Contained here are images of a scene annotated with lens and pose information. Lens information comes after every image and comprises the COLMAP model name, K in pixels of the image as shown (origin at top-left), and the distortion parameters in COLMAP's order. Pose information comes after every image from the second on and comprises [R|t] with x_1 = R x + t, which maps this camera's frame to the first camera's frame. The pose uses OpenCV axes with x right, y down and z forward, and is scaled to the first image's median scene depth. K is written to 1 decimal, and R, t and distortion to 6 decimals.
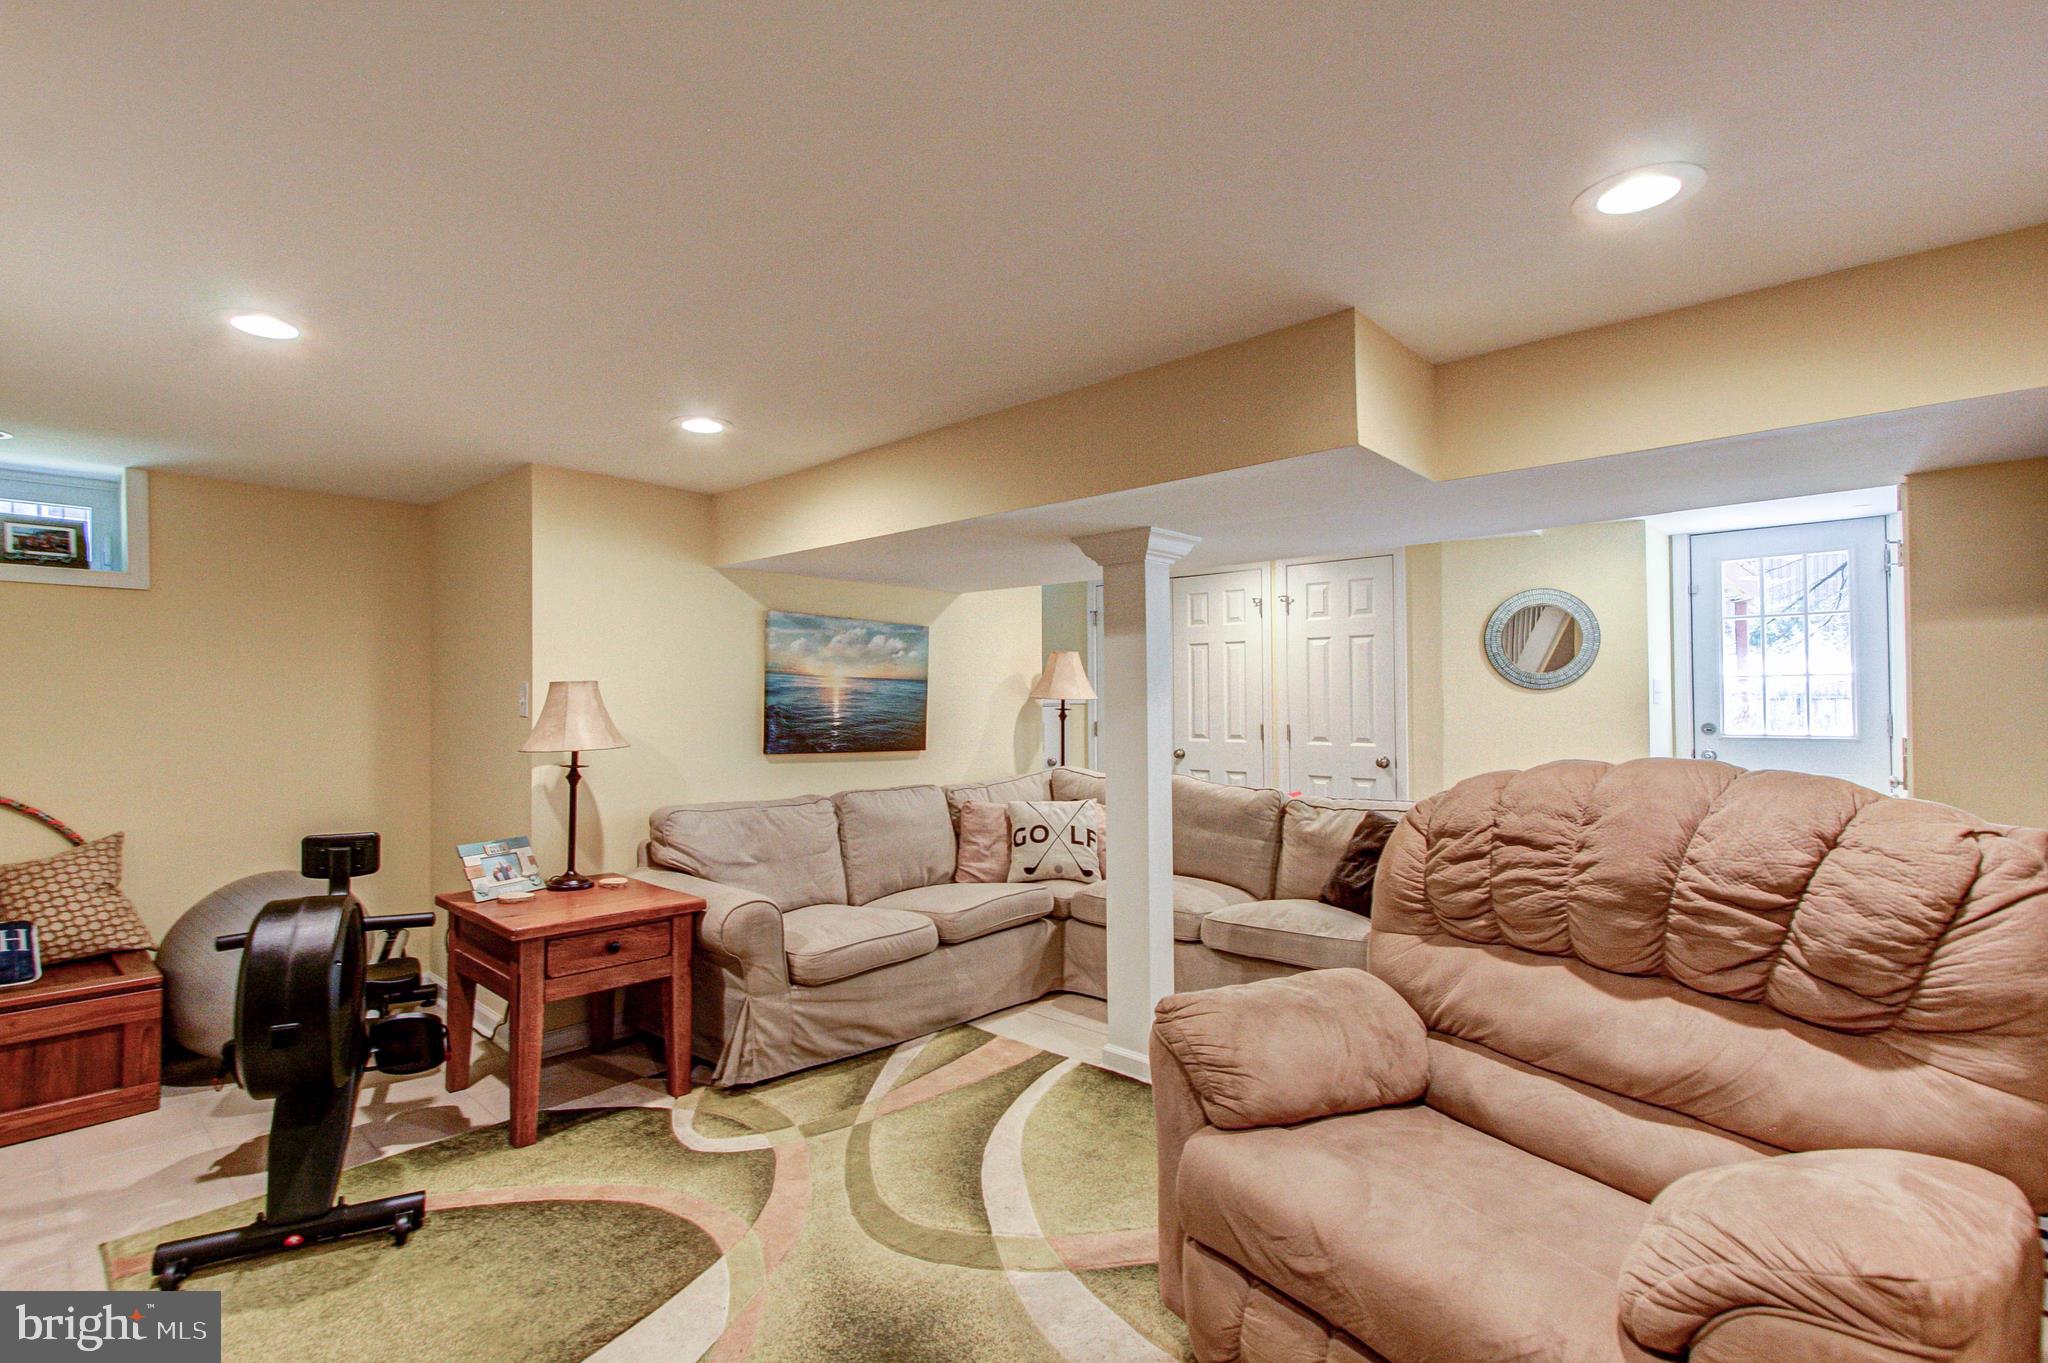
lens RADIAL K [[968.0, 0, 1022.6], [0, 968.0, 680.0], [0, 0, 1]] dist [0.003415, 0.002562]
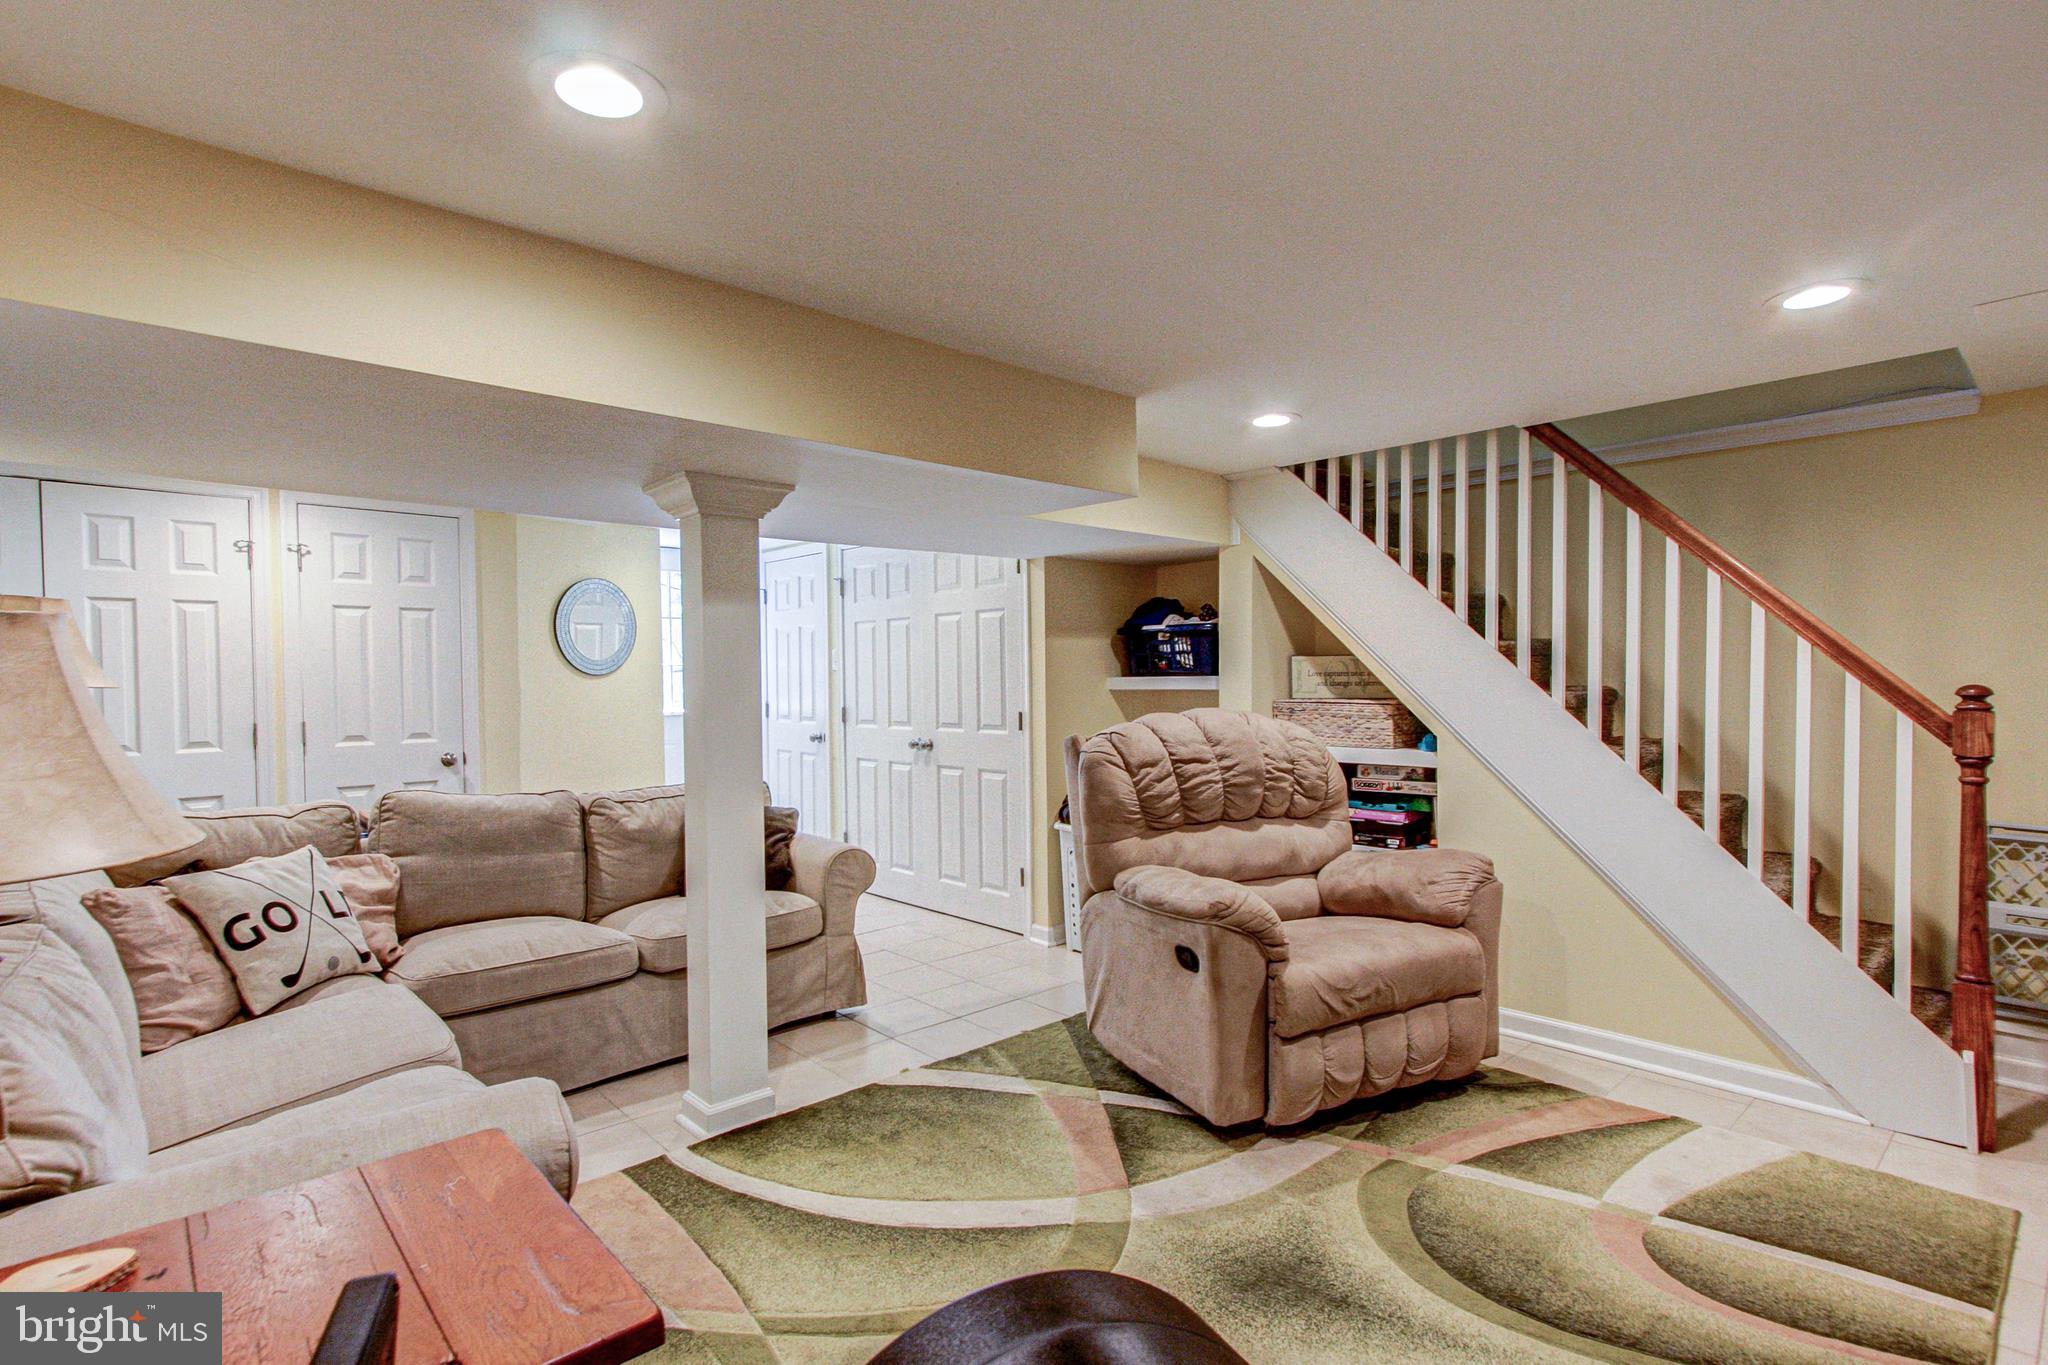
lens RADIAL K [[968.0, 0, 1022.6], [0, 968.0, 693.2], [0, 0, 1]] dist [0.003415, 0.002562]
pose [[0.073111, -0.009505, 0.997278, -0.550455], [-0.010715, 0.999889, 0.010316, 0.015185], [-0.997266, -0.011440, 0.073001, 0.538578]]
